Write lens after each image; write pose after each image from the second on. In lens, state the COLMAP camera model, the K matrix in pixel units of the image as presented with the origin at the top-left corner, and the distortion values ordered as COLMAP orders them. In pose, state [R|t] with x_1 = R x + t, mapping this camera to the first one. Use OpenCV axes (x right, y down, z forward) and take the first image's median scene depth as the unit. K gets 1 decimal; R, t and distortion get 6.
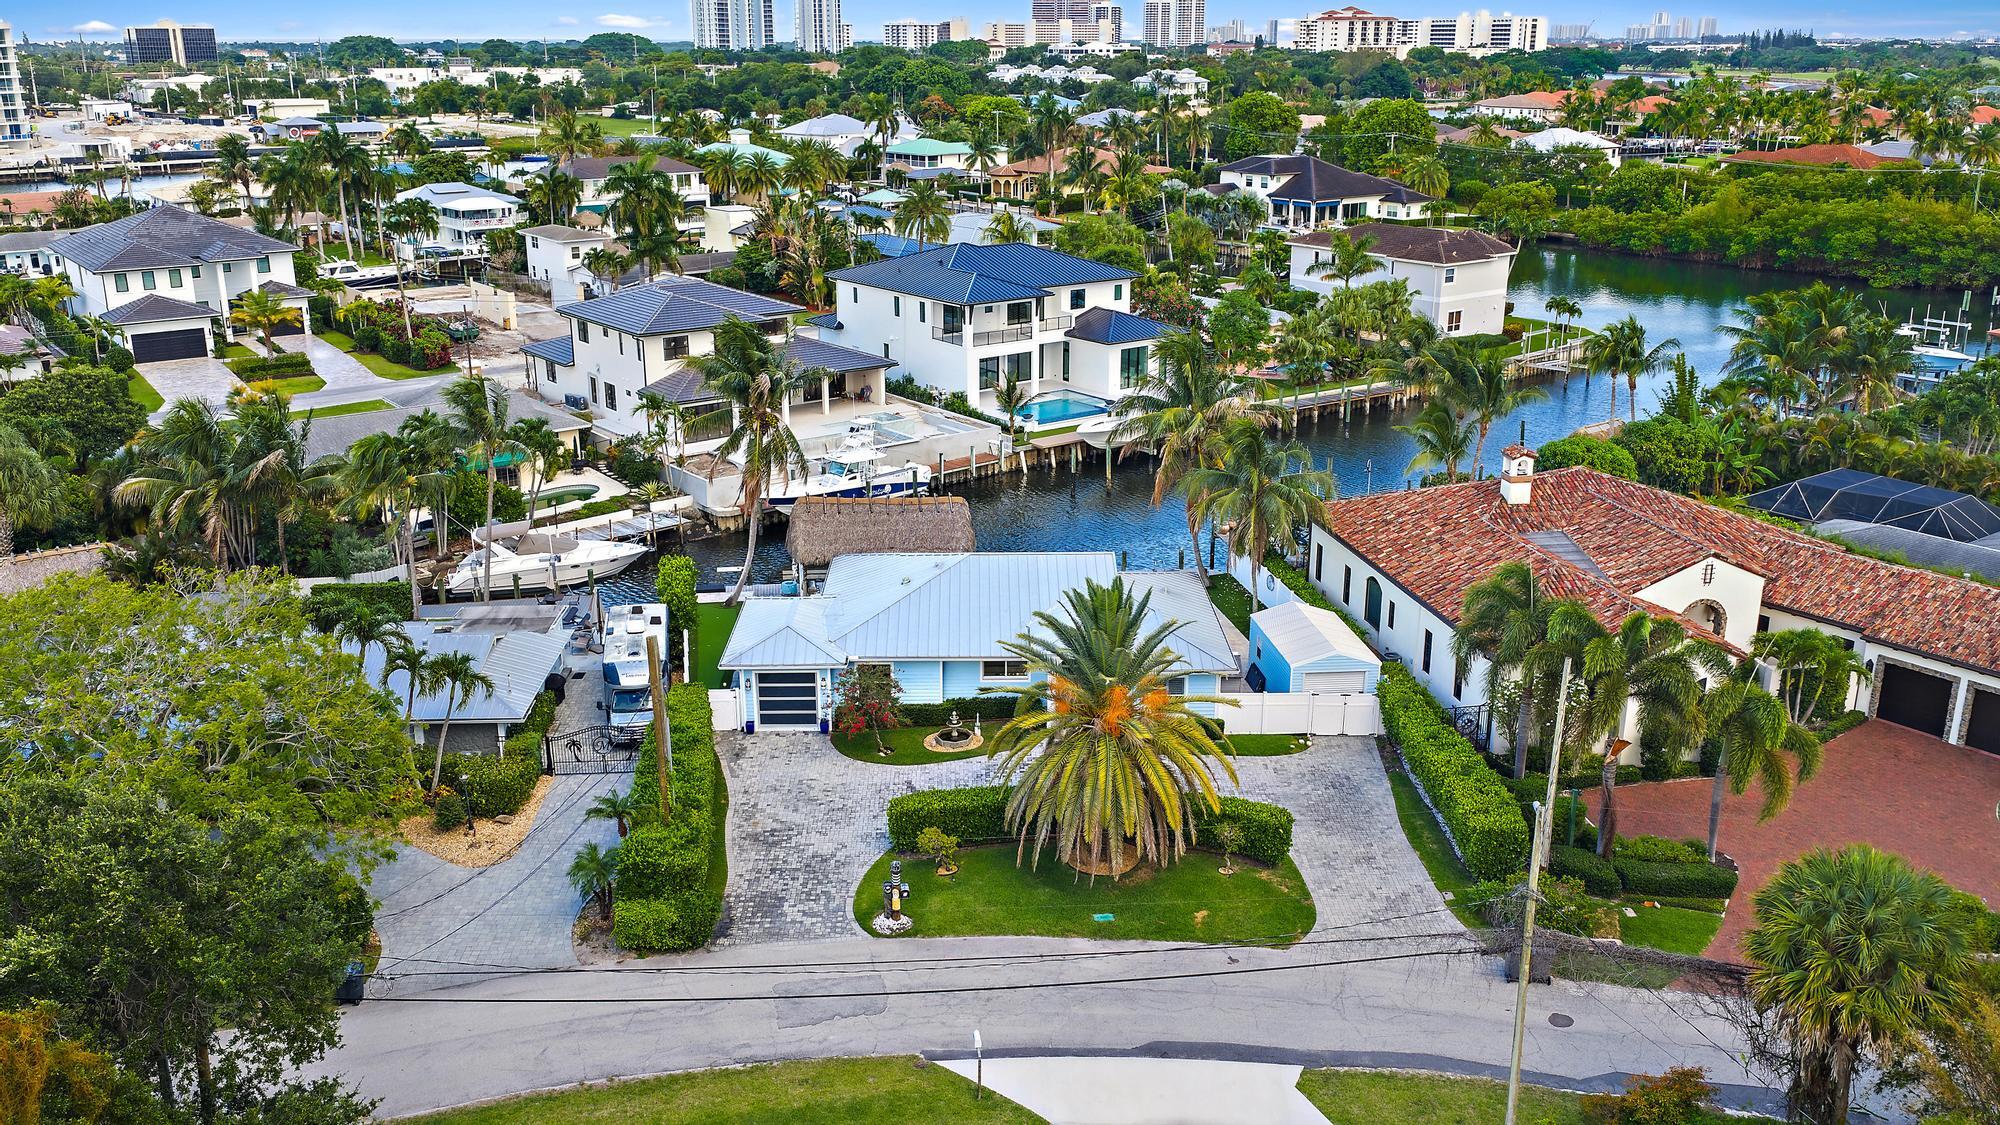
lens RADIAL K [[1692.4, 0, 971.6], [0, 1692.4, 563.1], [0, 0, 1]] dist [0.032167, -0.079539]
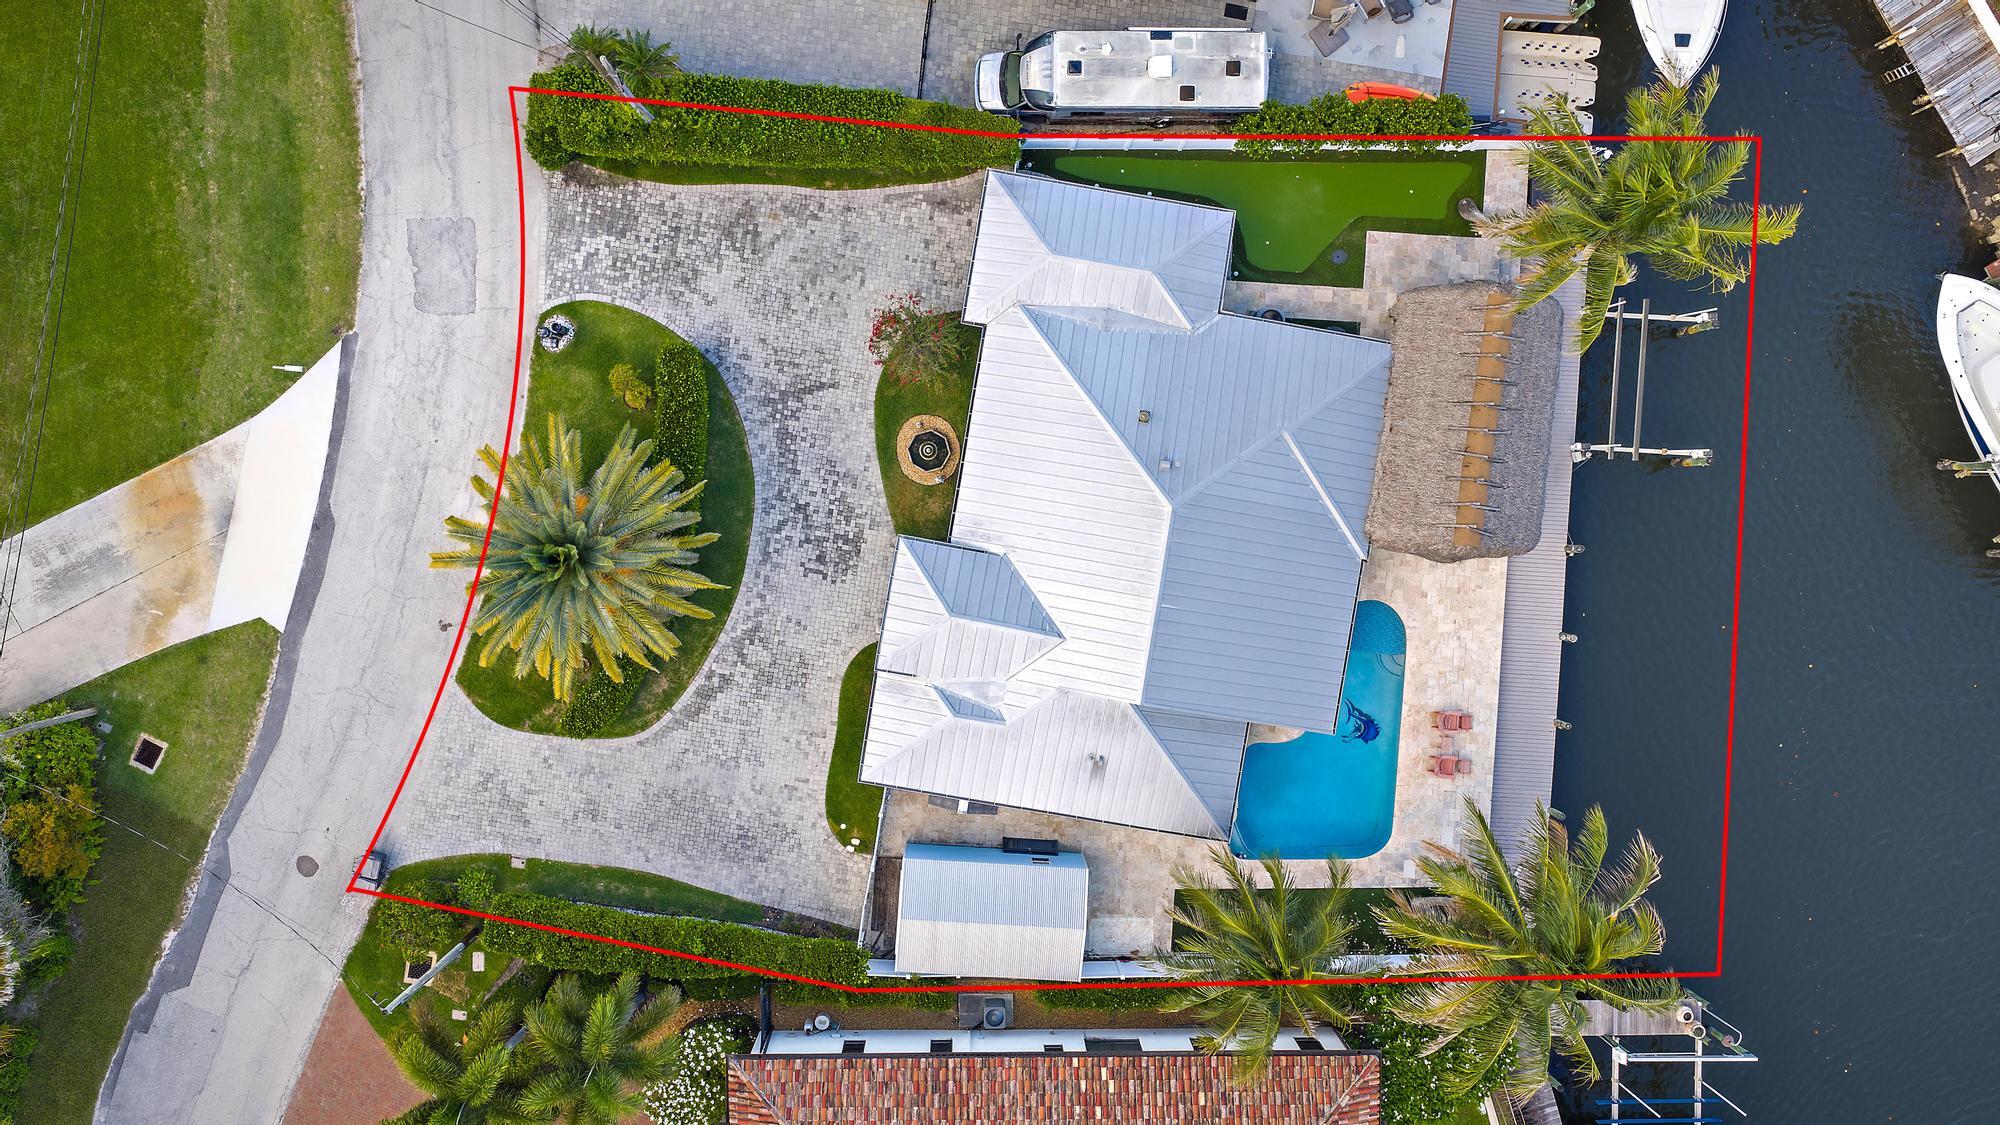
lens RADIAL K [[1692.4, 0, 971.6], [0, 1692.4, 563.1], [0, 0, 1]] dist [0.032167, -0.079539]
pose [[-0.166330, 0.985929, 0.016684, 0.015845], [-0.307180, -0.067885, 0.949227, -0.406058], [0.937003, 0.152760, 0.314149, 0.420802]]
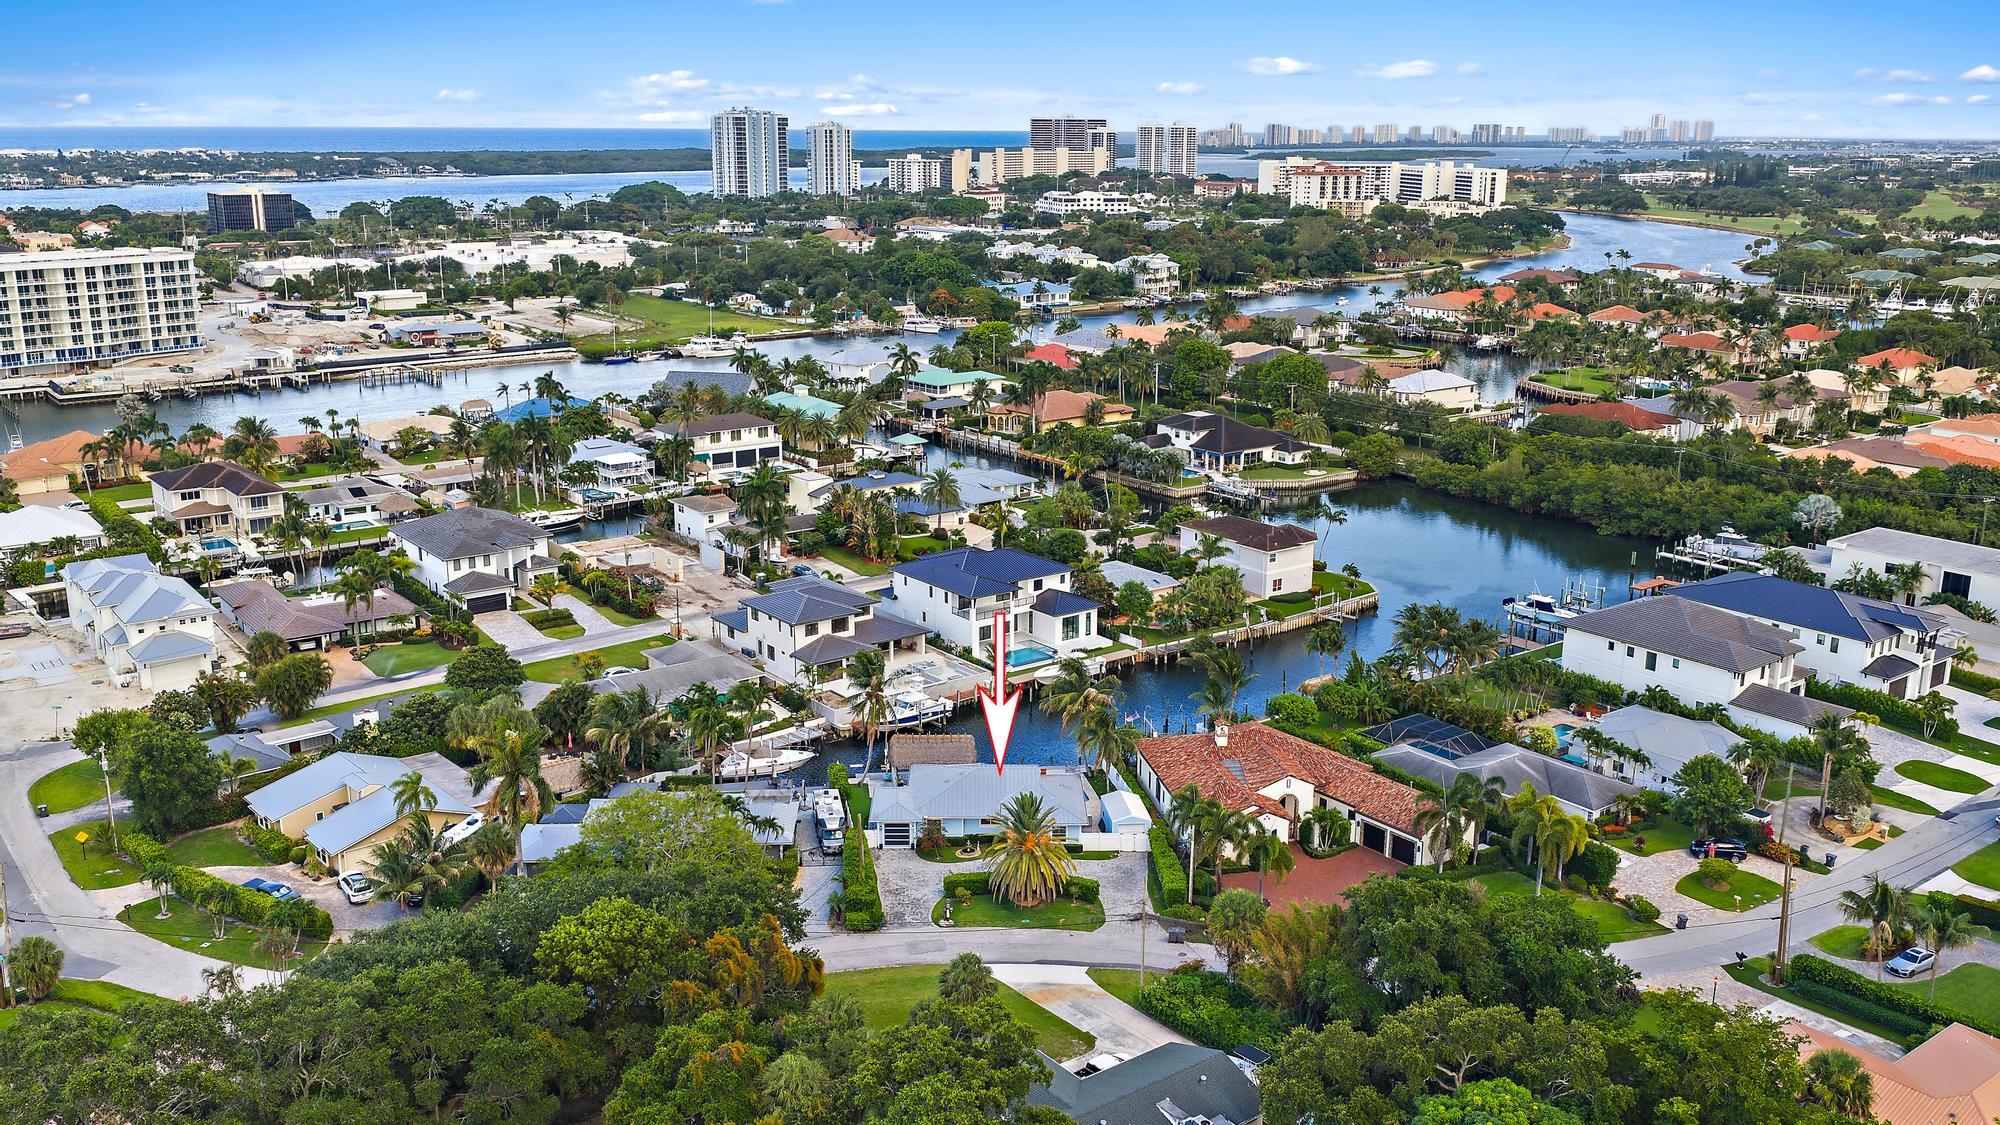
lens RADIAL K [[1692.4, 0, 971.6], [0, 1692.4, 563.1], [0, 0, 1]] dist [0.032167, -0.079539]
pose [[0.999982, 0.005963, 0.001165, -0.006121], [-0.005885, 0.998277, -0.058379, -0.089726], [-0.001511, 0.058371, 0.998294, -0.772448]]
